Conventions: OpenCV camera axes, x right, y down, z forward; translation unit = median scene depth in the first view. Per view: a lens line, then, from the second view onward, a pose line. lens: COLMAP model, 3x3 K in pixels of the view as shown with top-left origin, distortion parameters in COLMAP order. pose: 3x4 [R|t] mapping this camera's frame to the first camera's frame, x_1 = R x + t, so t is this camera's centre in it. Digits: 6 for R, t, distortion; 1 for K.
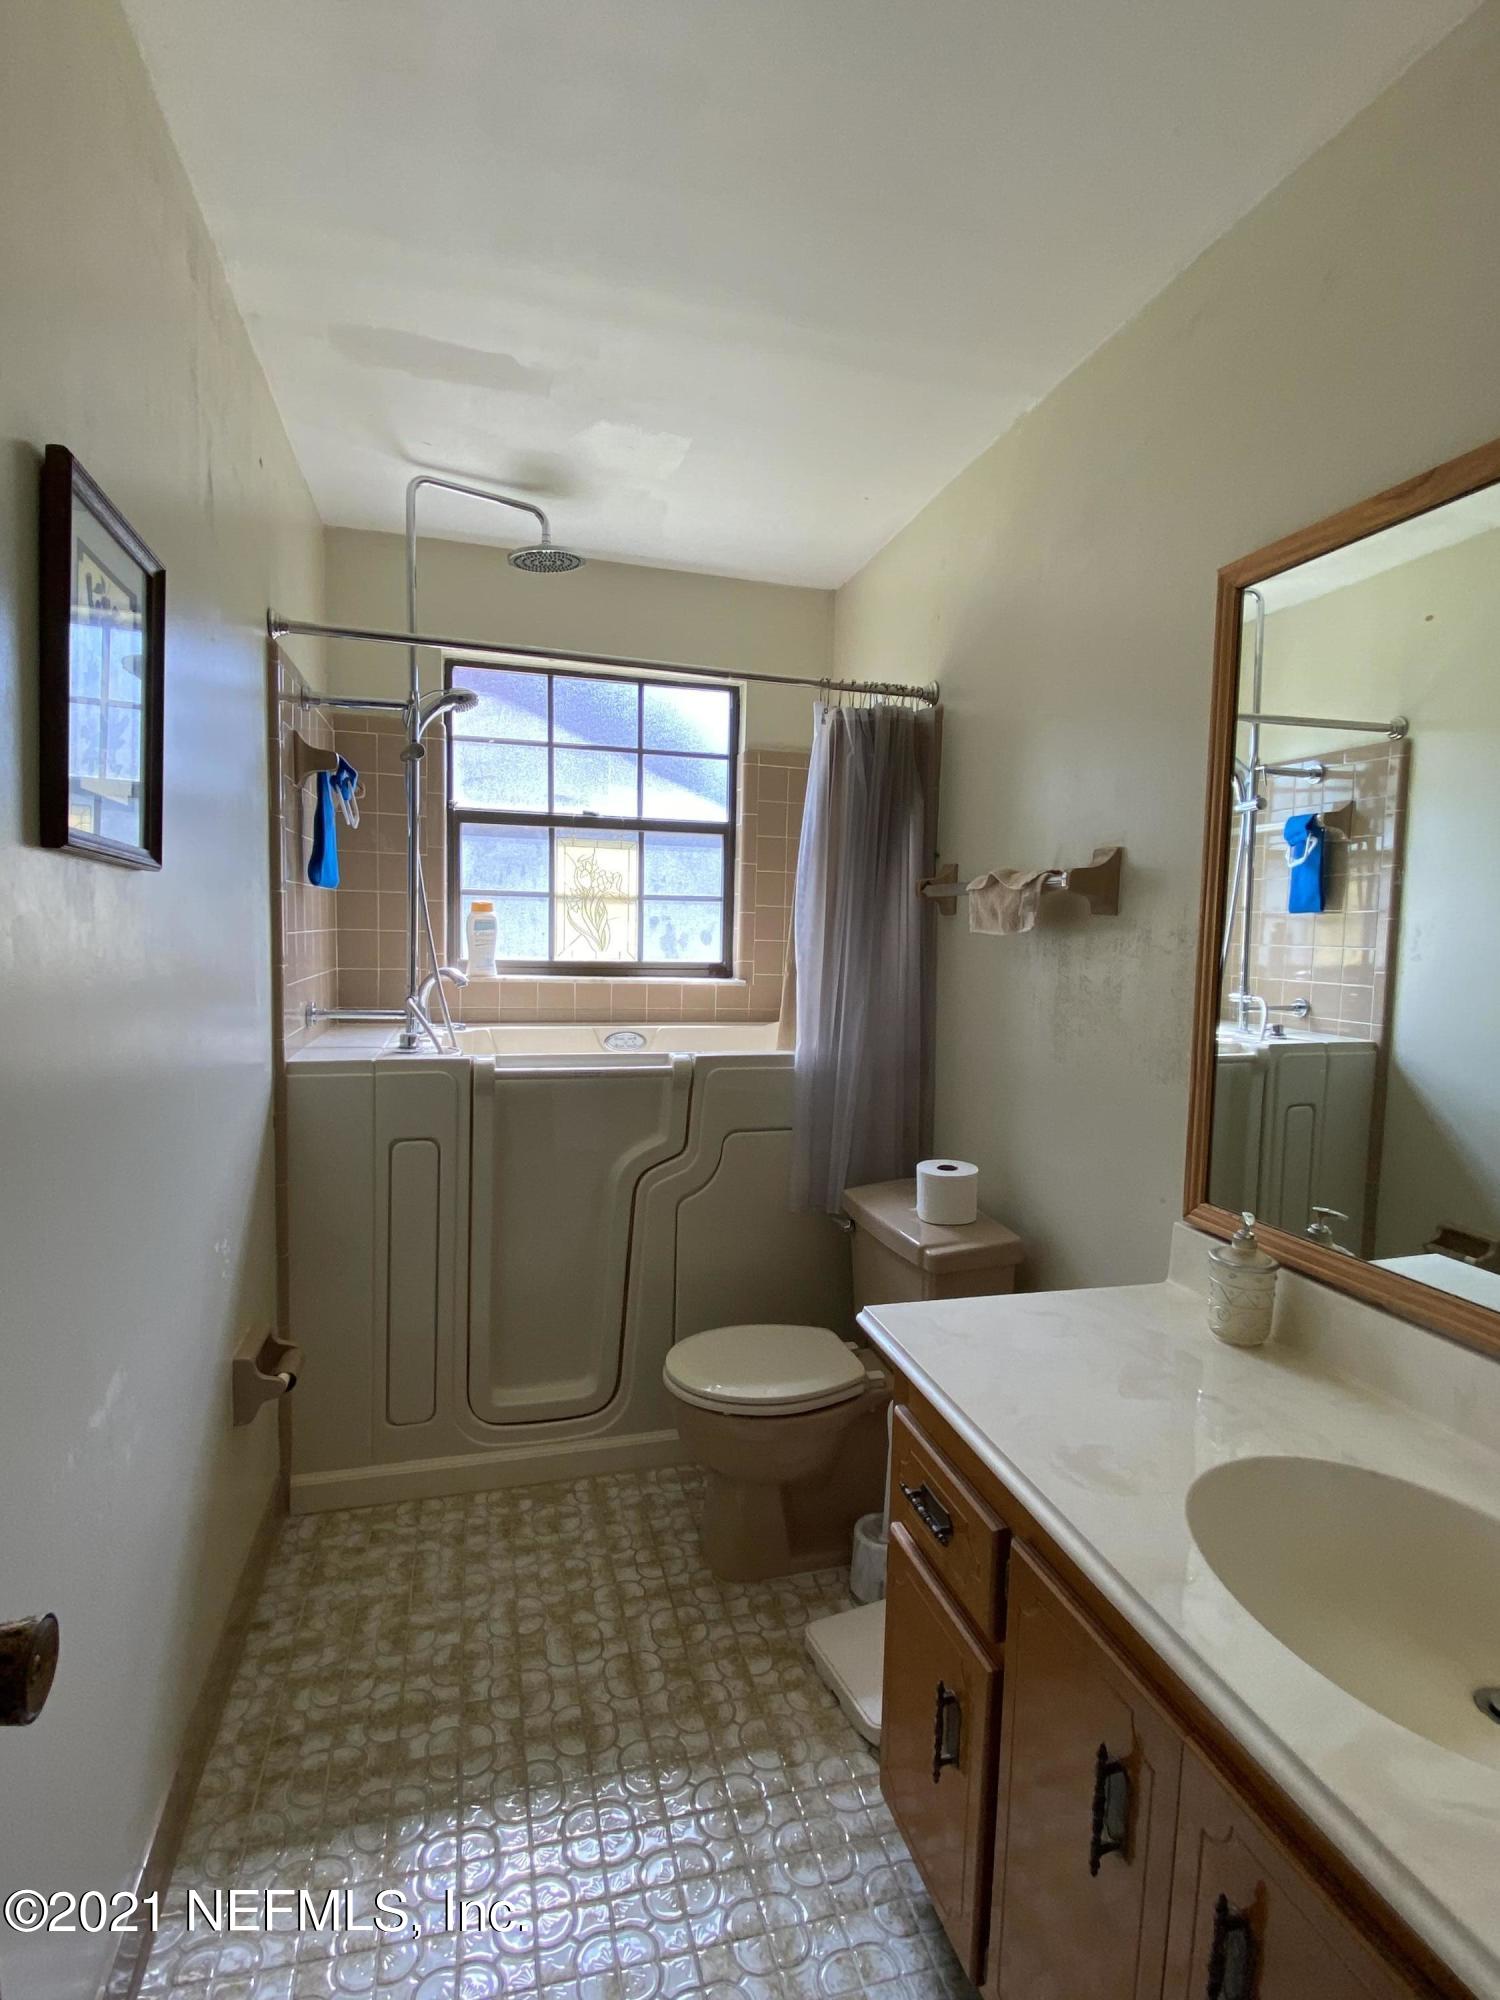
lens RADIAL K [[953.3, 0, 751.5], [0, 953.3, 994.2], [0, 0, 1]] dist [0.003602, -0.014206]
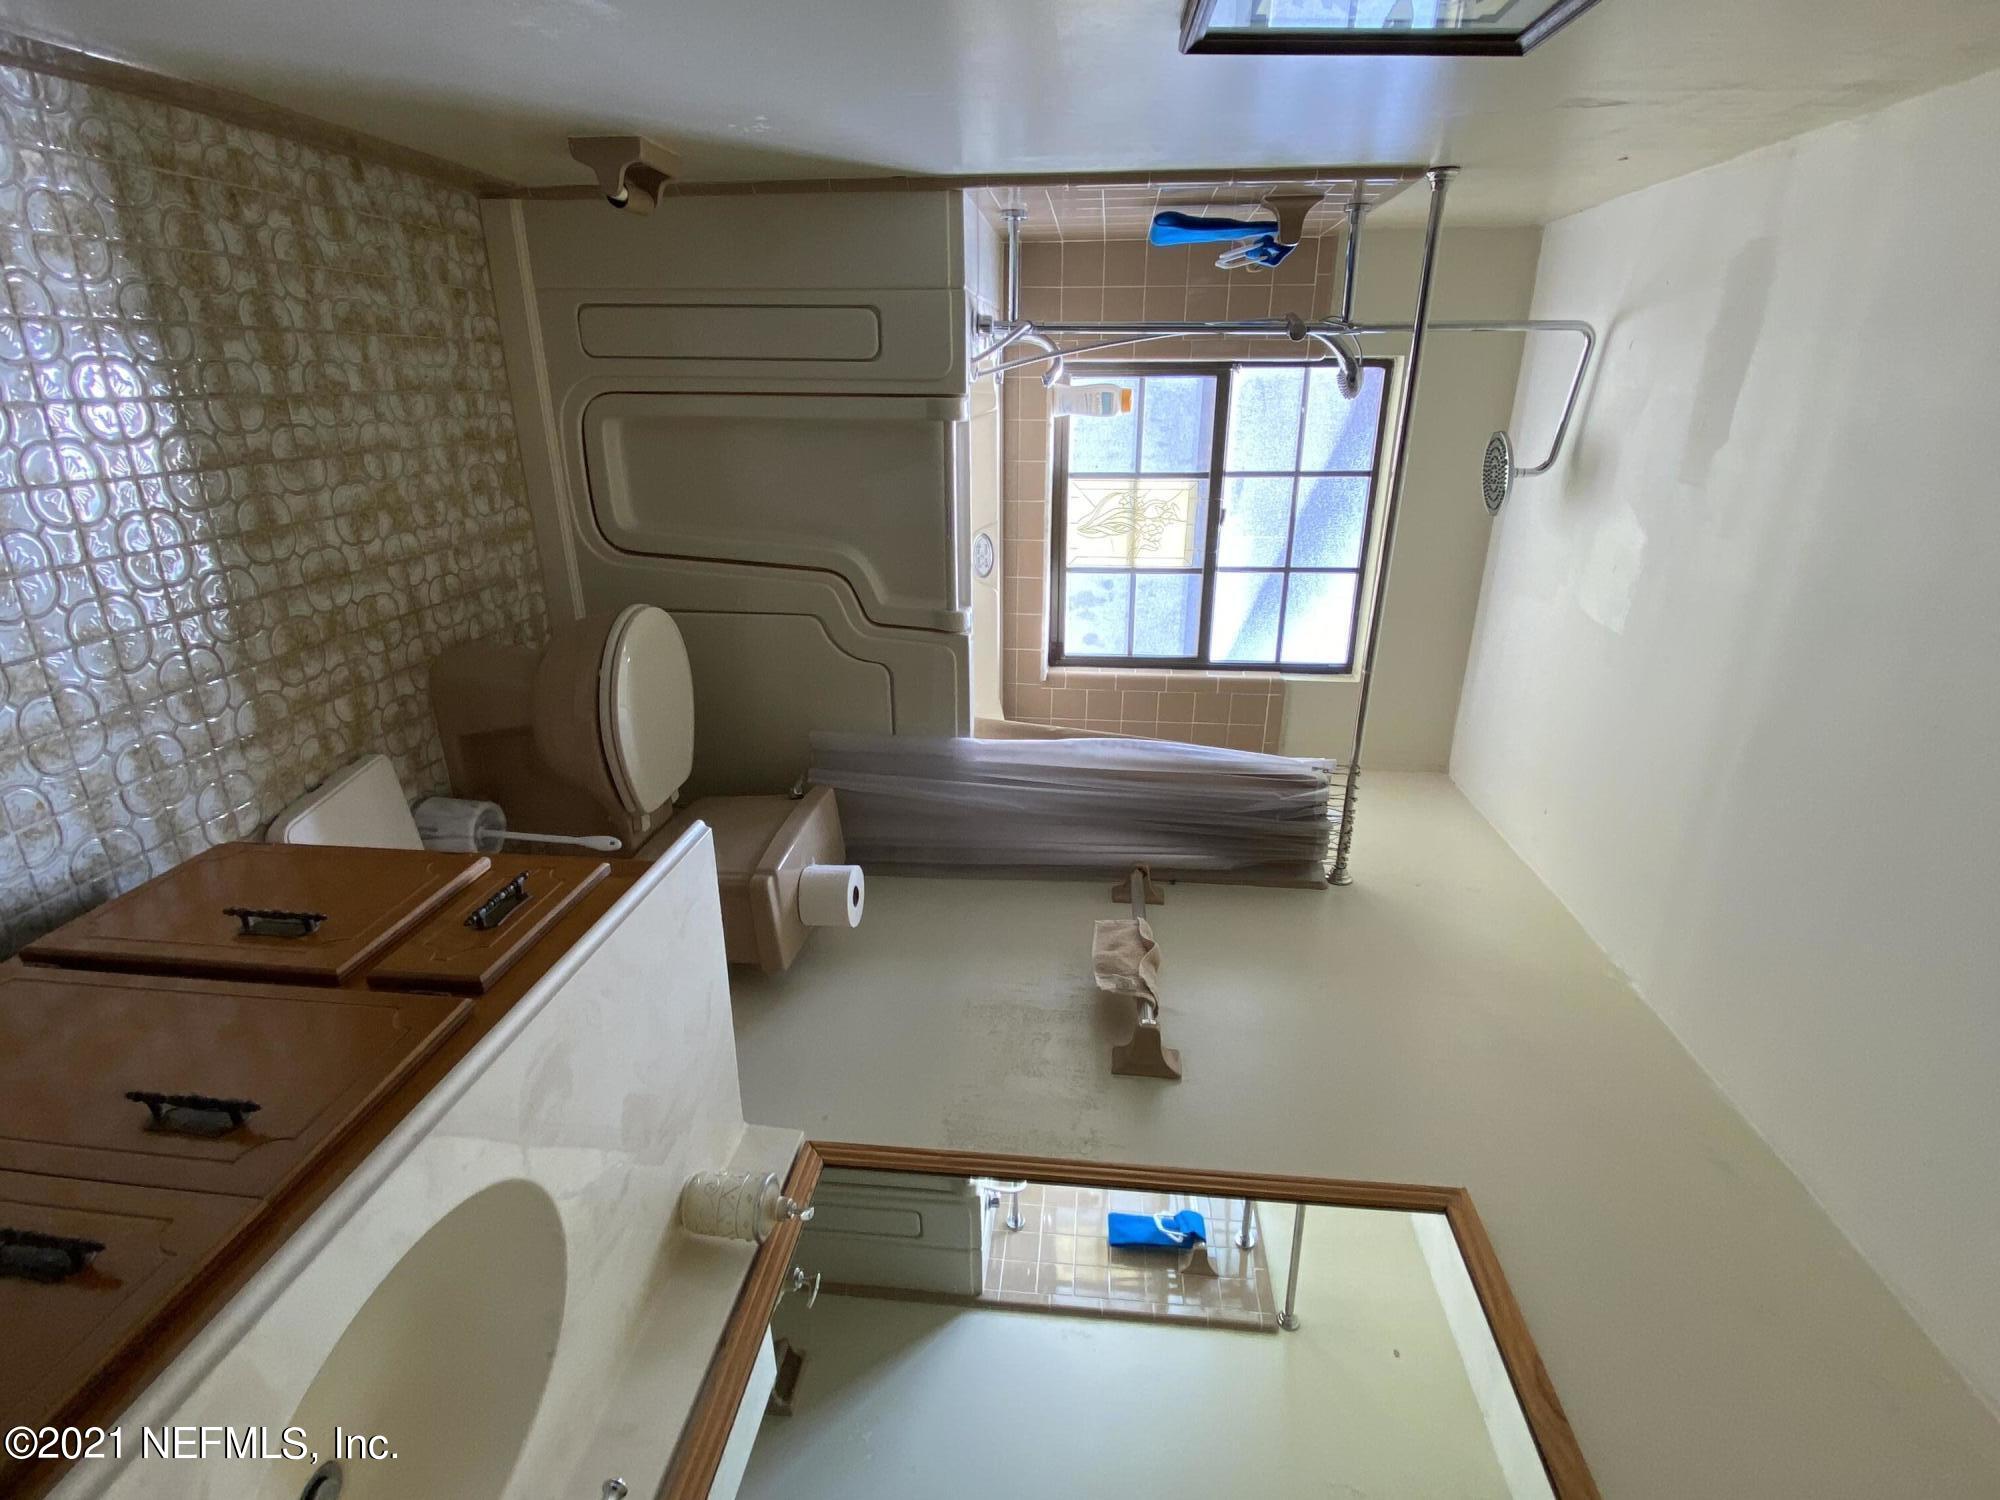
lens RADIAL K [[953.3, 0, 1006.1], [0, 953.3, 747.3], [0, 0, 1]] dist [0.003602, -0.014206]
pose [[-0.003661, 0.996096, 0.088198, -0.037252], [-0.999701, -0.005778, 0.023761, 0.004935], [0.024178, -0.088085, 0.995819, 0.040698]]
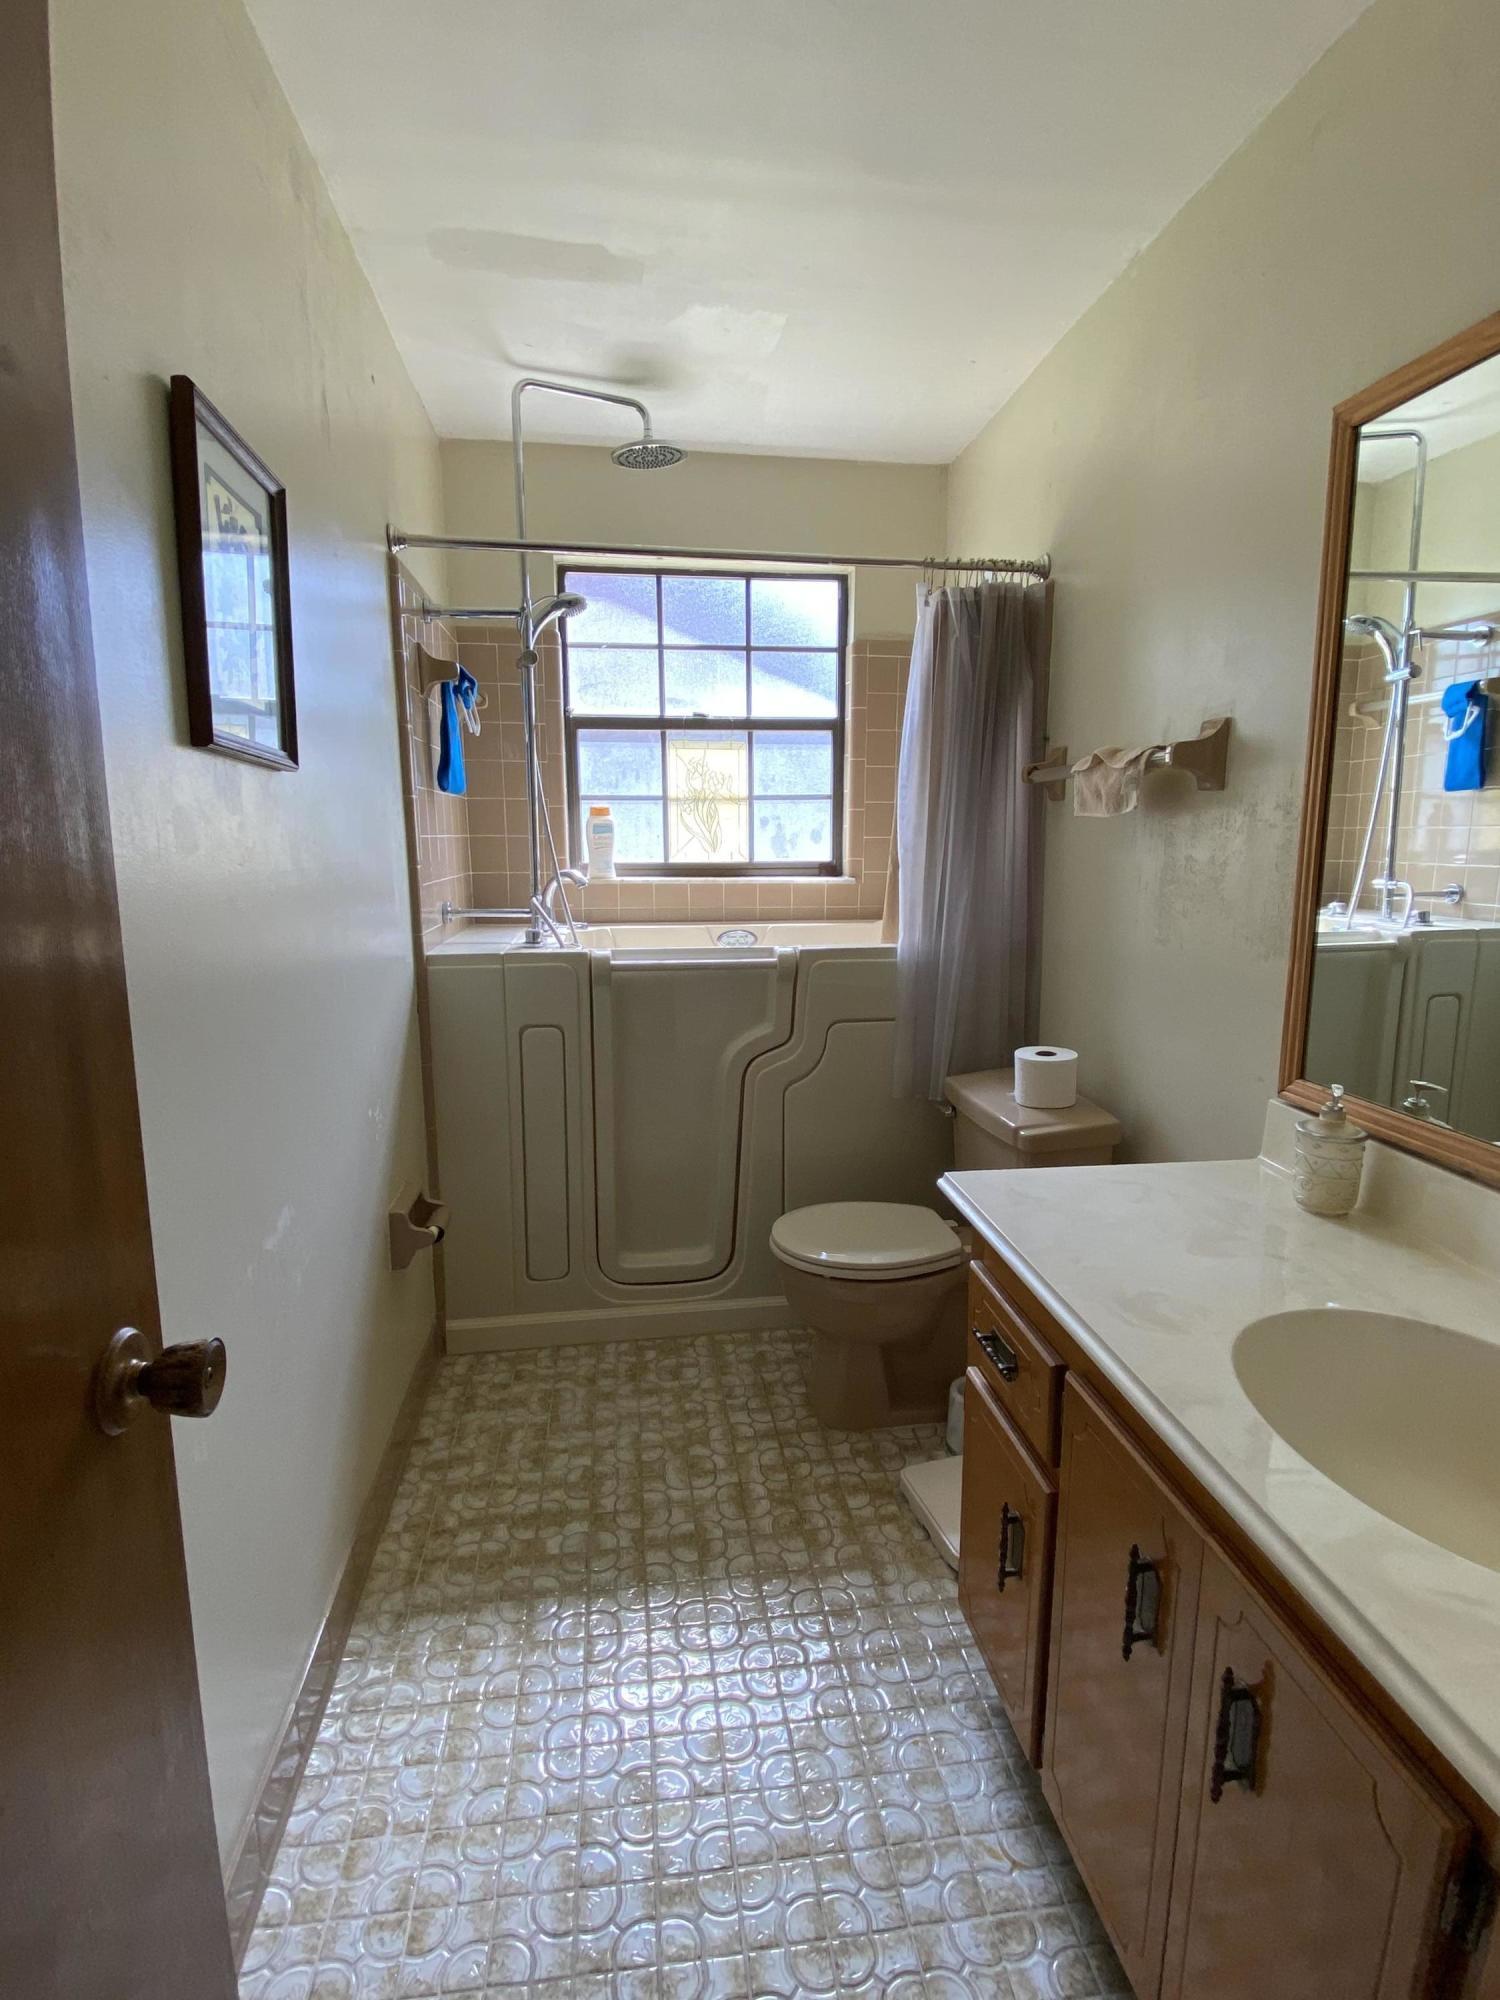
lens RADIAL K [[953.3, 0, 756.8], [0, 953.3, 993.1], [0, 0, 1]] dist [0.003602, -0.014206]
pose [[0.990758, -0.004448, -0.135571, 0.041722], [0.016828, 0.995772, 0.090307, 0.025354], [0.134596, -0.091753, 0.986643, -0.034281]]
